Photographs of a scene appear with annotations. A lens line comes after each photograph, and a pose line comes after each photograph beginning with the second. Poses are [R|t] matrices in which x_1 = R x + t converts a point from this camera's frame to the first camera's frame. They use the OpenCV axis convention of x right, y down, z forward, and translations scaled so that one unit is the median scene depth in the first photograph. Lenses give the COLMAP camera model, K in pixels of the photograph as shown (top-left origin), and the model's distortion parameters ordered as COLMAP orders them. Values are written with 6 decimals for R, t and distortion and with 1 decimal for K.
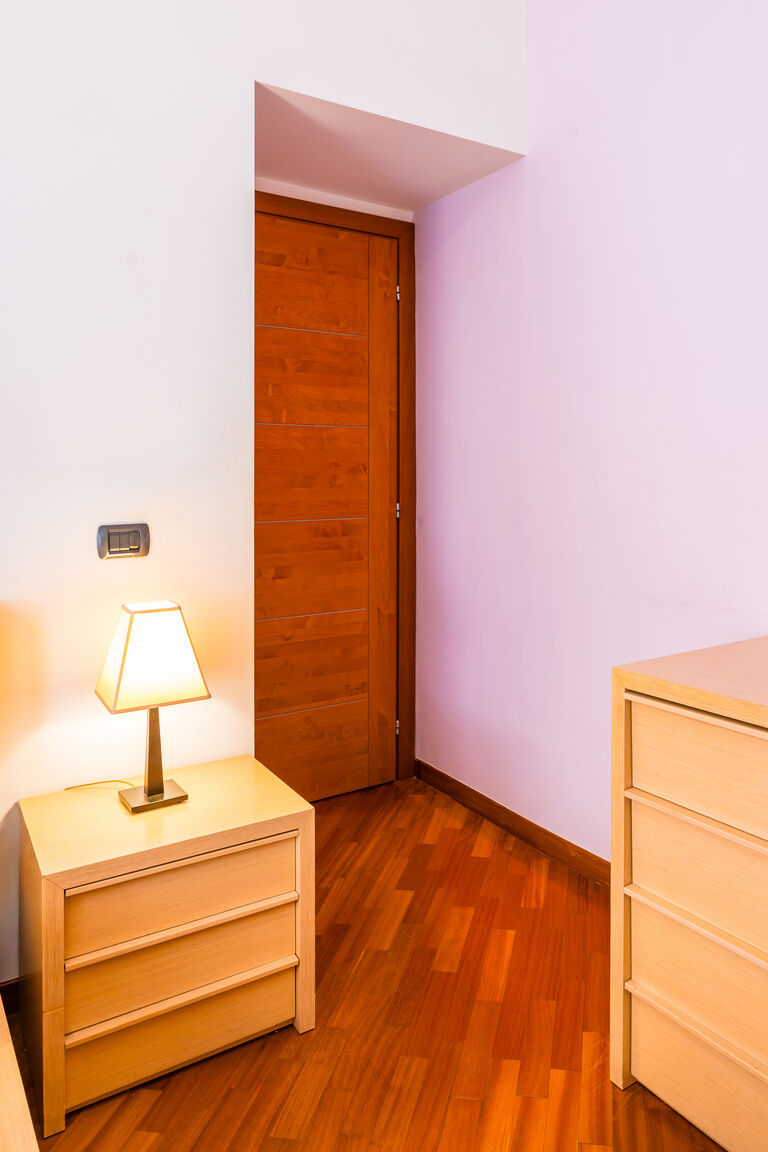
lens RADIAL K [[798.3, 0, 384.0], [0, 798.3, 576.0], [0, 0, 1]] dist [-0.002498, 0.001118]
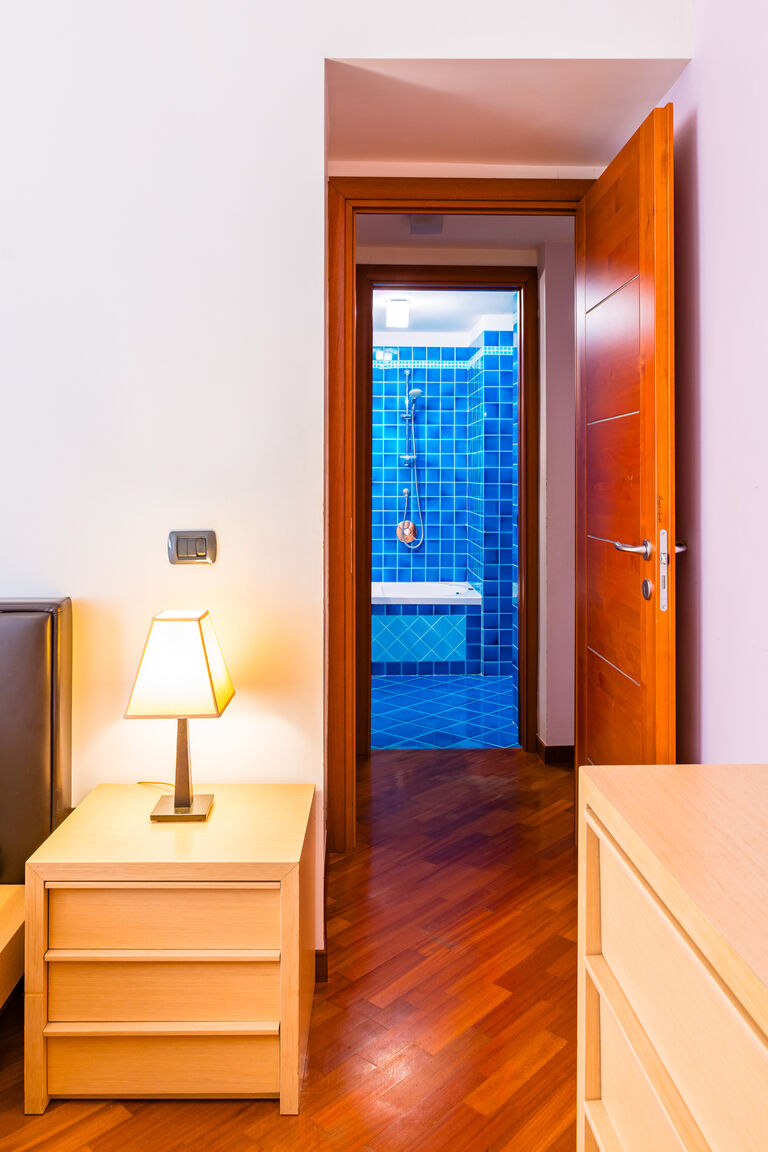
lens RADIAL K [[795.0, 0, 382.7], [0, 795.0, 557.5], [0, 0, 1]] dist [0.001675, -0.002175]
pose [[0.848681, 0.050864, -0.526453, 0.419428], [-0.067688, 0.997625, -0.012730, -0.035973], [0.524556, 0.046438, 0.850109, 0.282336]]
